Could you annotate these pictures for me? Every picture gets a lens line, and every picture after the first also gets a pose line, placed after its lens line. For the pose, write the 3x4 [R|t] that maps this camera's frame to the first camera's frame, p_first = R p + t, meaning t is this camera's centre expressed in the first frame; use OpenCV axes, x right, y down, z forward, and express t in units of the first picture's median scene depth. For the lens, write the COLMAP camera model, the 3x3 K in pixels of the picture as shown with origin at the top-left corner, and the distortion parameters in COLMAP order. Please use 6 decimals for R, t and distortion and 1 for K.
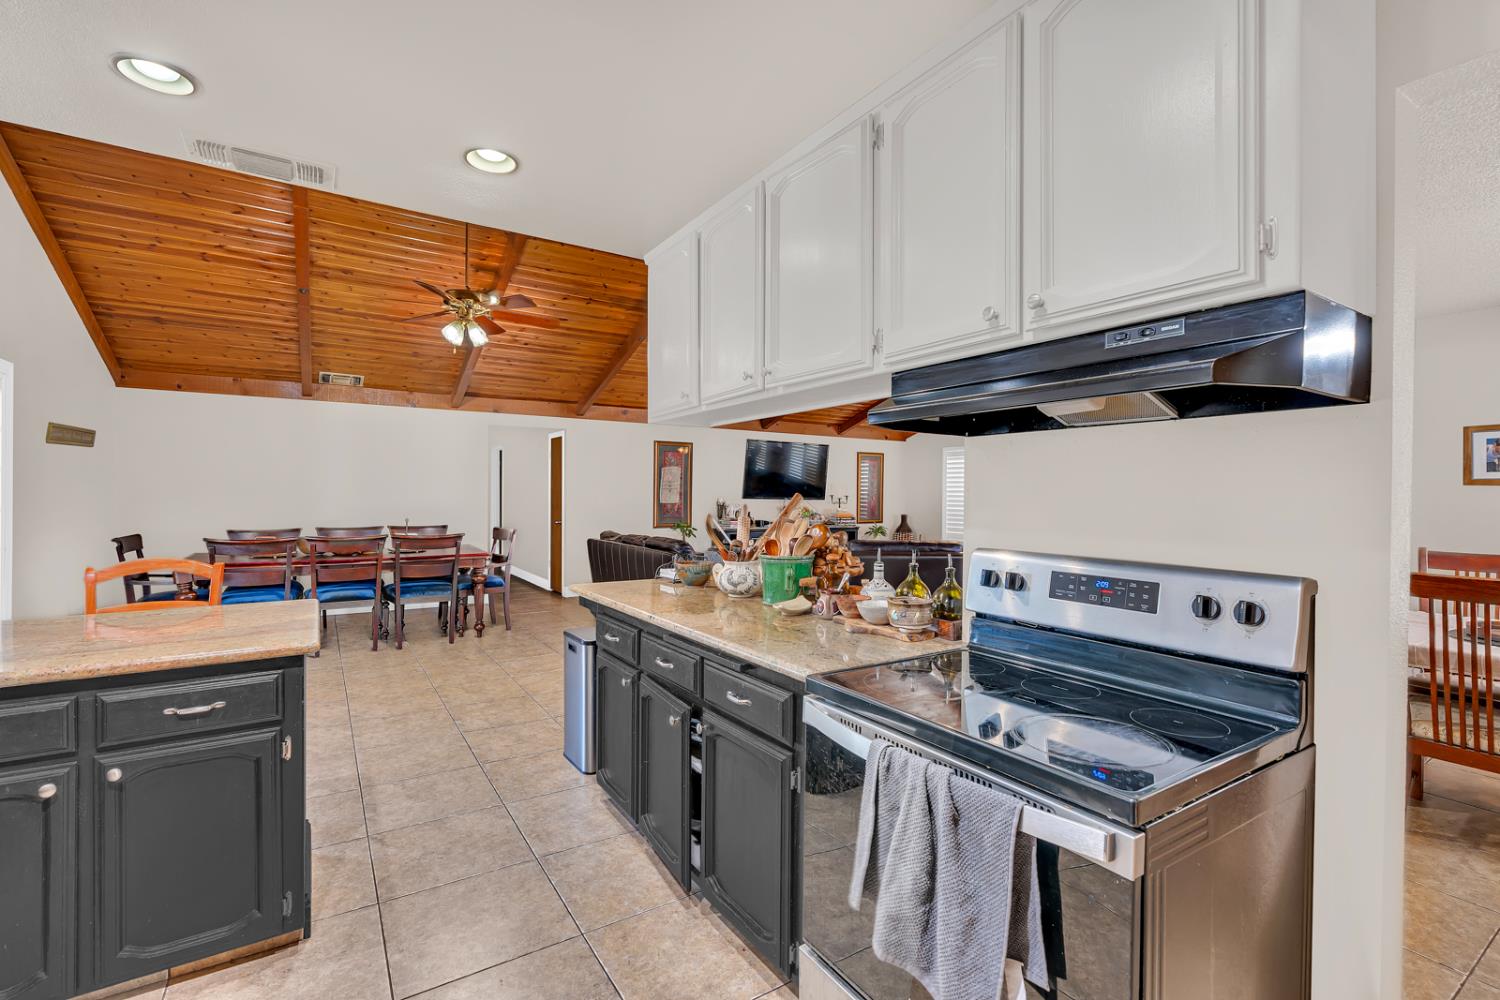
lens RADIAL K [[678.4, 0, 757.7], [0, 678.4, 496.1], [0, 0, 1]] dist [-0.009941, 0.005147]
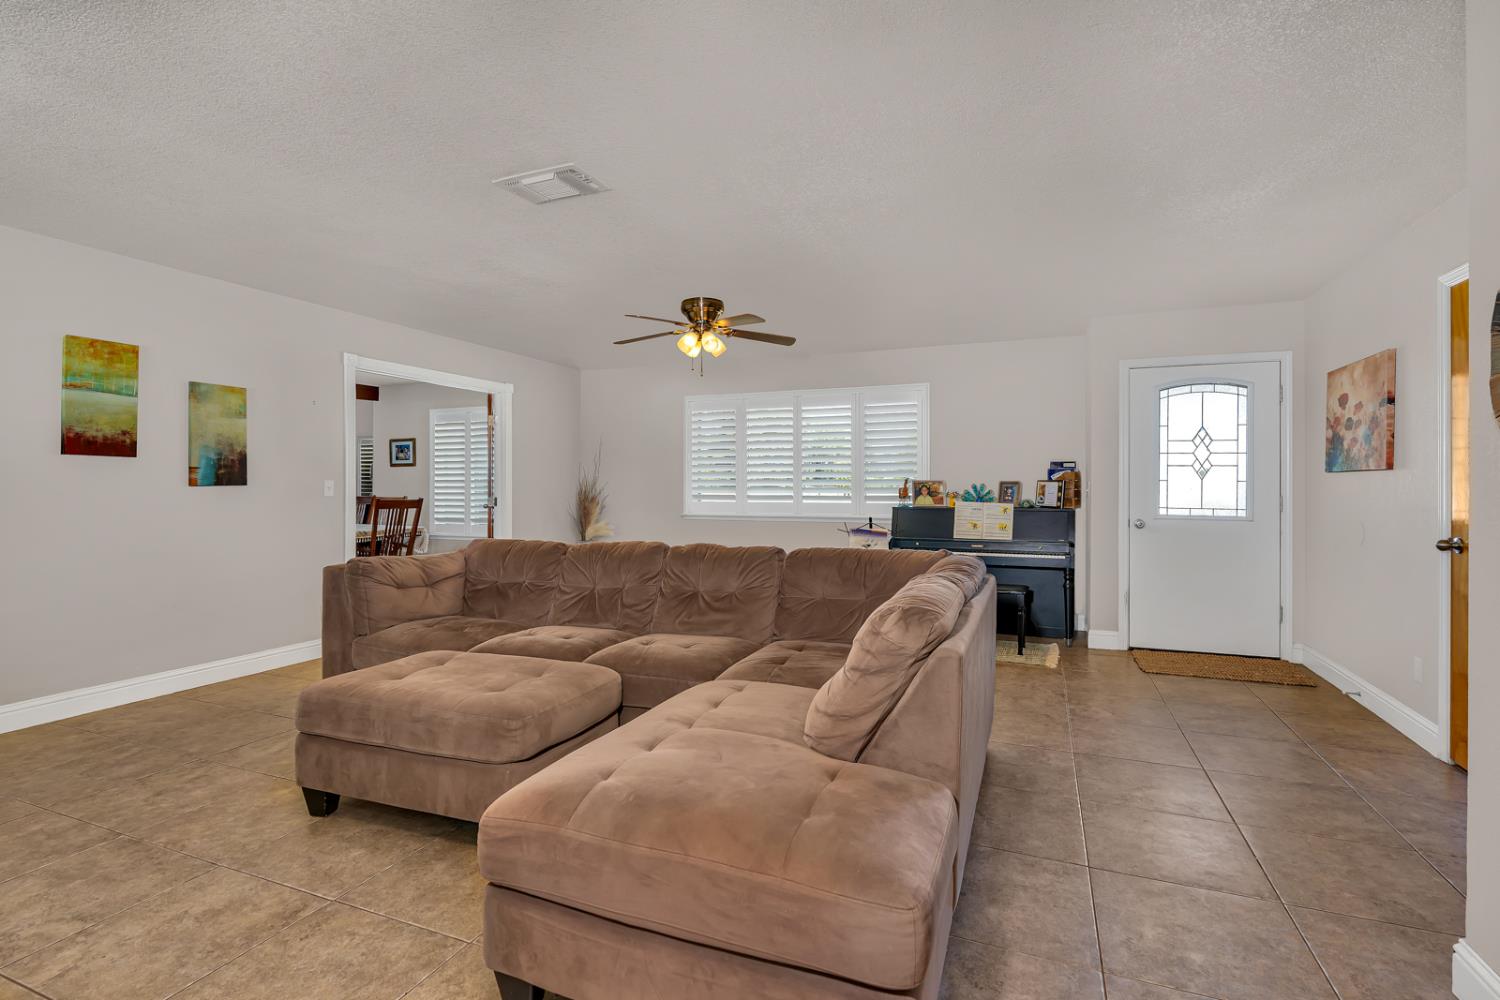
lens RADIAL K [[678.4, 0, 757.7], [0, 678.4, 496.1], [0, 0, 1]] dist [-0.009941, 0.005147]
pose [[0.819304, -0.016846, 0.573111, 0.470551], [0.009708, 0.999833, 0.015512, 0.034956], [-0.573277, -0.007145, 0.819331, -0.903342]]
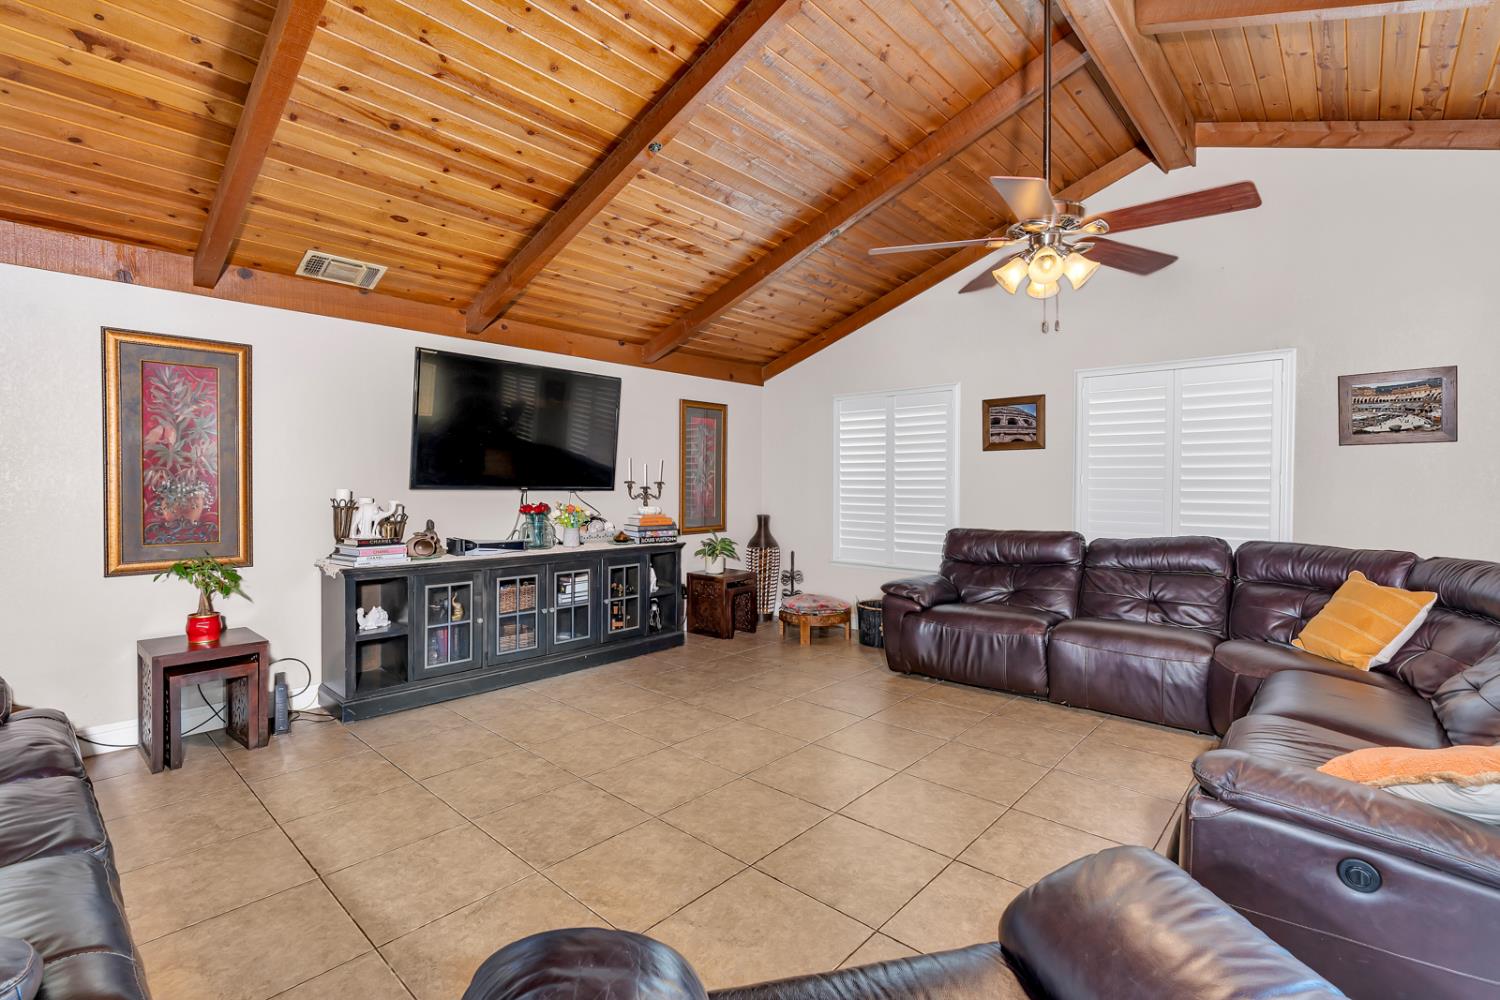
lens RADIAL K [[678.4, 0, 757.7], [0, 678.4, 496.1], [0, 0, 1]] dist [-0.009941, 0.005147]
pose [[0.966206, -0.011141, 0.257532, 0.121888], [0.006932, 0.999827, 0.017249, 0.002592], [-0.257680, -0.014881, 0.966116, 0.834197]]
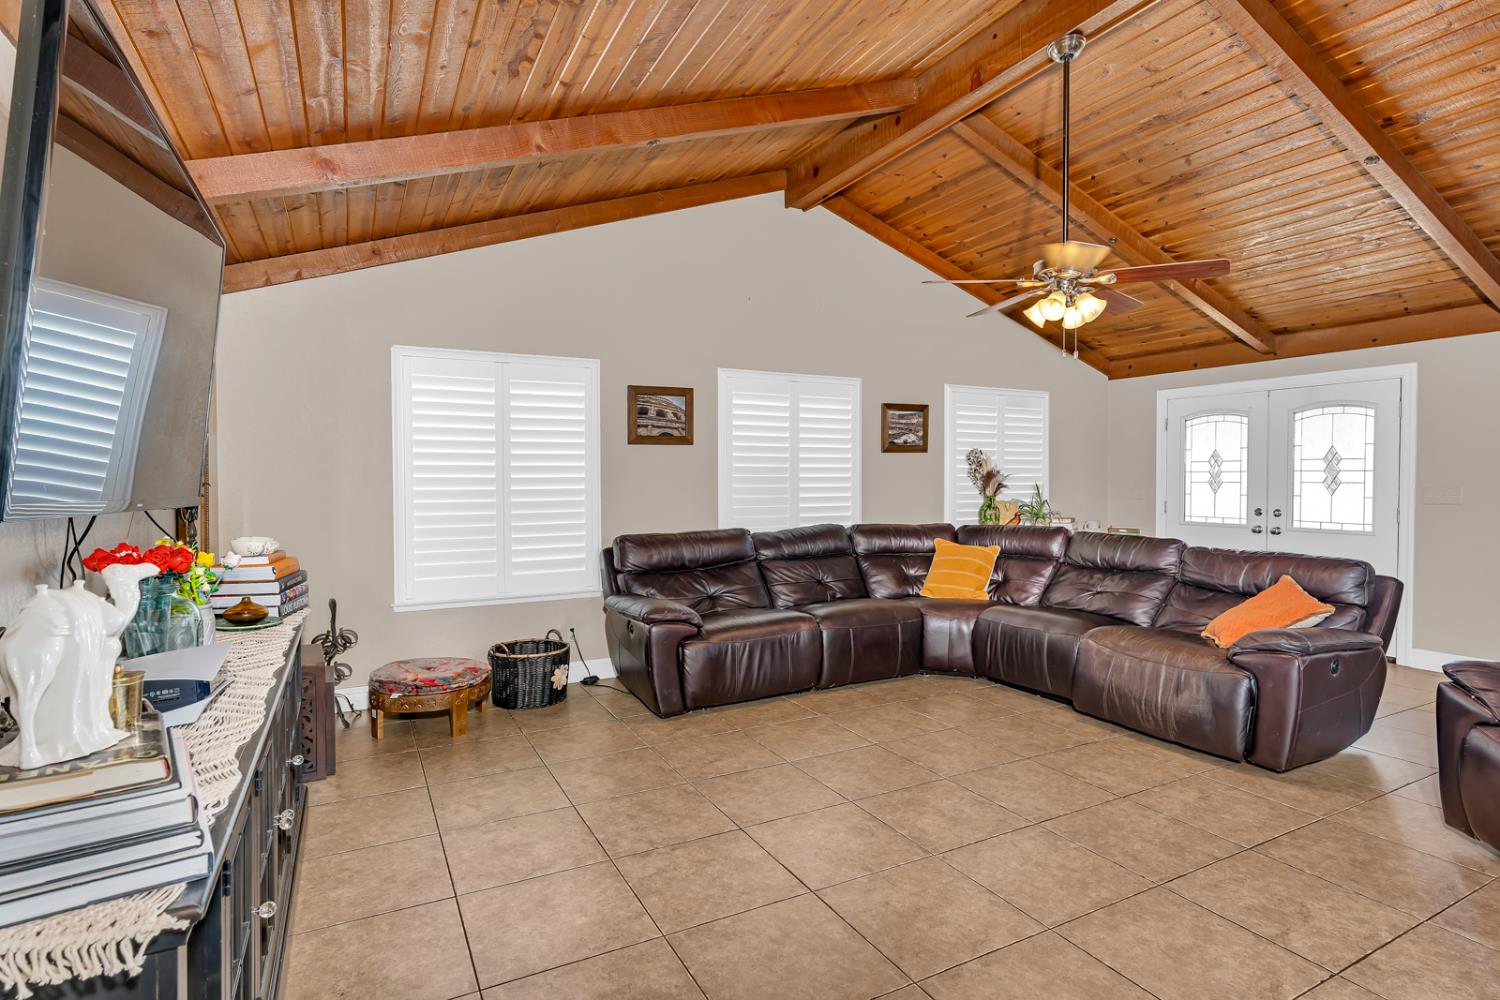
lens RADIAL K [[765.8, 0, 750.0], [0, 765.8, 500.0], [0, 0, 1]] dist [-0.003811, -0.000154]
pose [[0.090439, -0.034628, 0.995300, -0.192389], [0.011134, 0.999368, 0.033758, -0.003315], [-0.995840, 0.008029, 0.090768, 1.360414]]
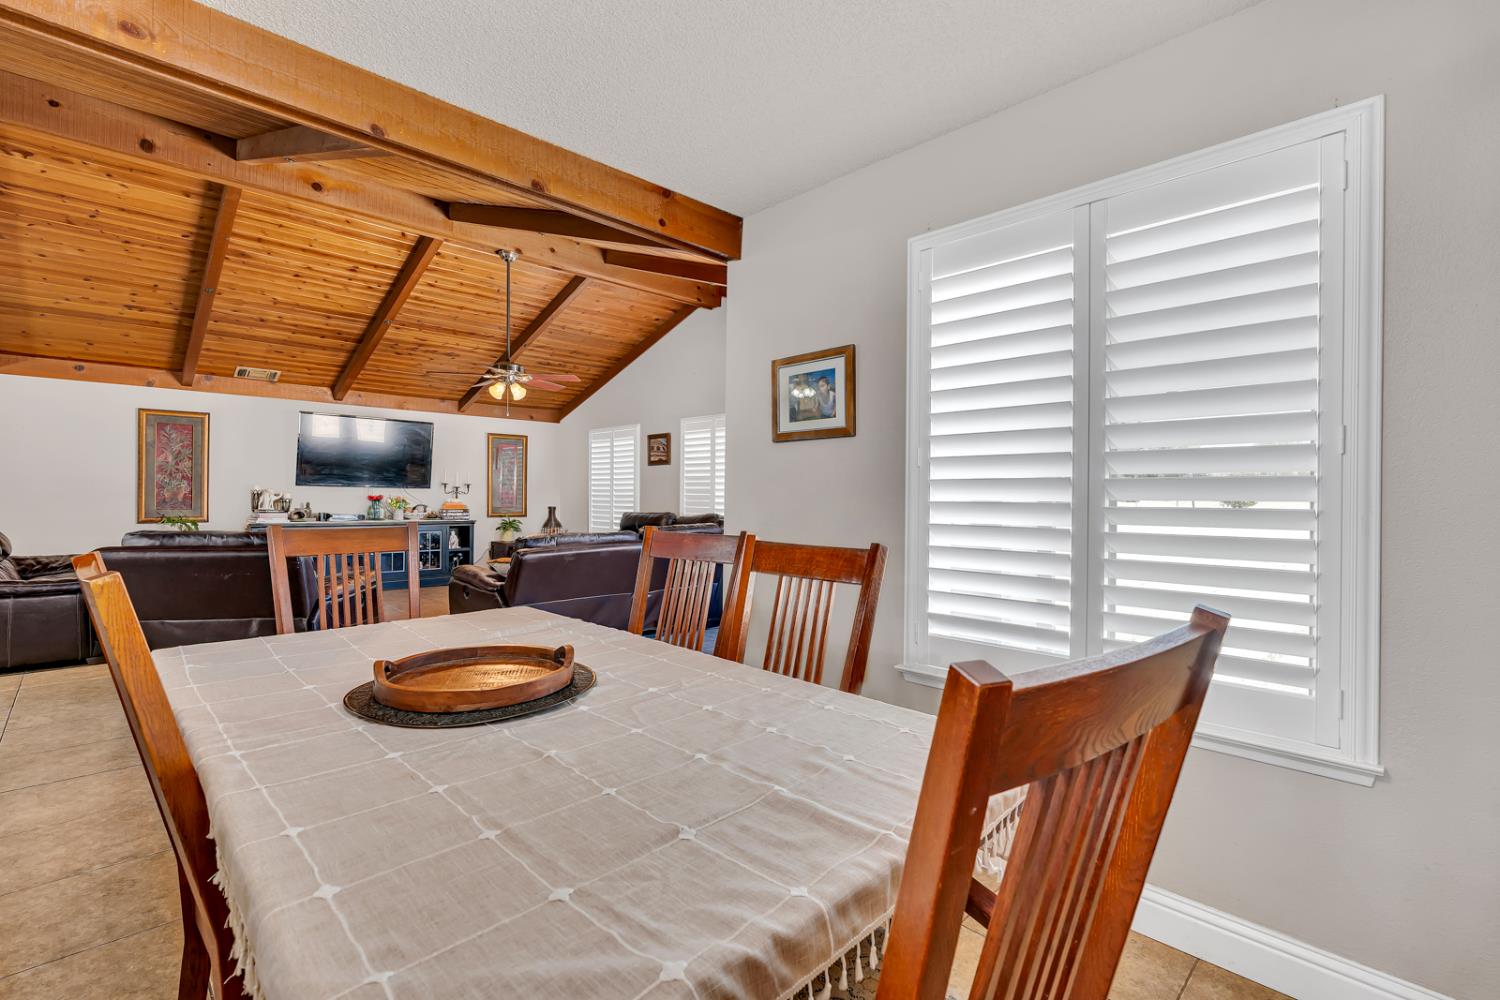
lens RADIAL K [[678.4, 0, 757.7], [0, 678.4, 496.1], [0, 0, 1]] dist [-0.009941, 0.005147]
pose [[0.980155, -0.001155, 0.198230, 0.545555], [0.001305, 0.999999, -0.000628, 0.026068], [-0.198229, 0.000874, 0.980155, 0.179675]]
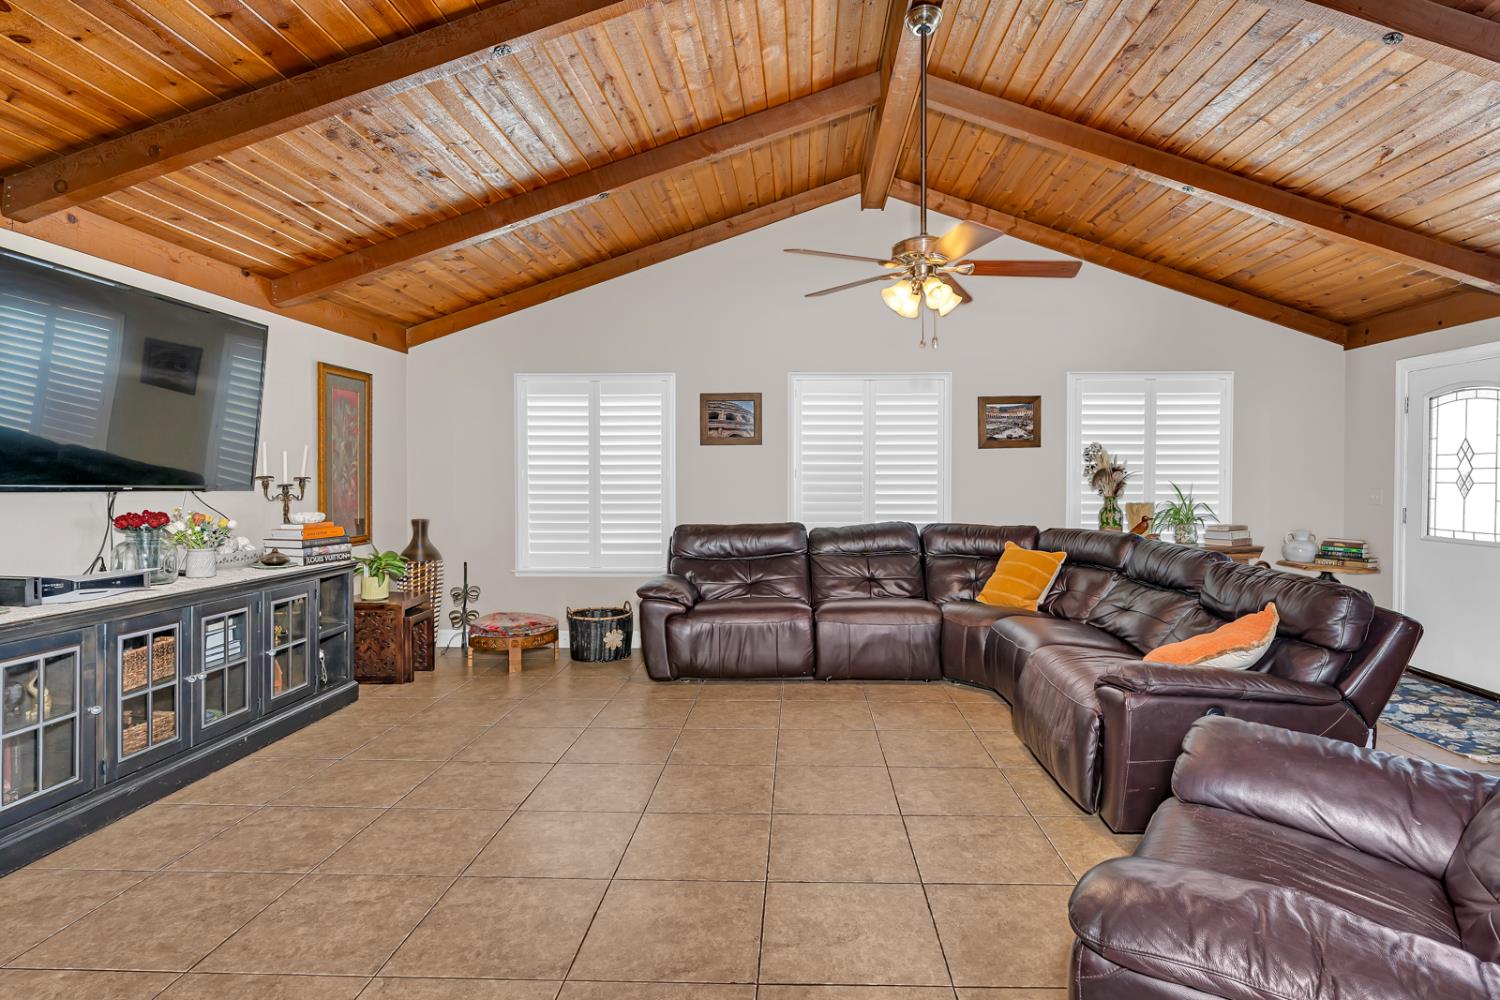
lens RADIAL K [[770.8, 0, 776.7], [0, 770.8, 492.4], [0, 0, 1]] dist [-0.001130, 0.001393]
pose [[0.570994, -0.023953, 0.820605, -0.107998], [0.009328, 0.999699, 0.022689, 0.000274], [-0.820901, -0.005301, 0.571045, 0.957575]]
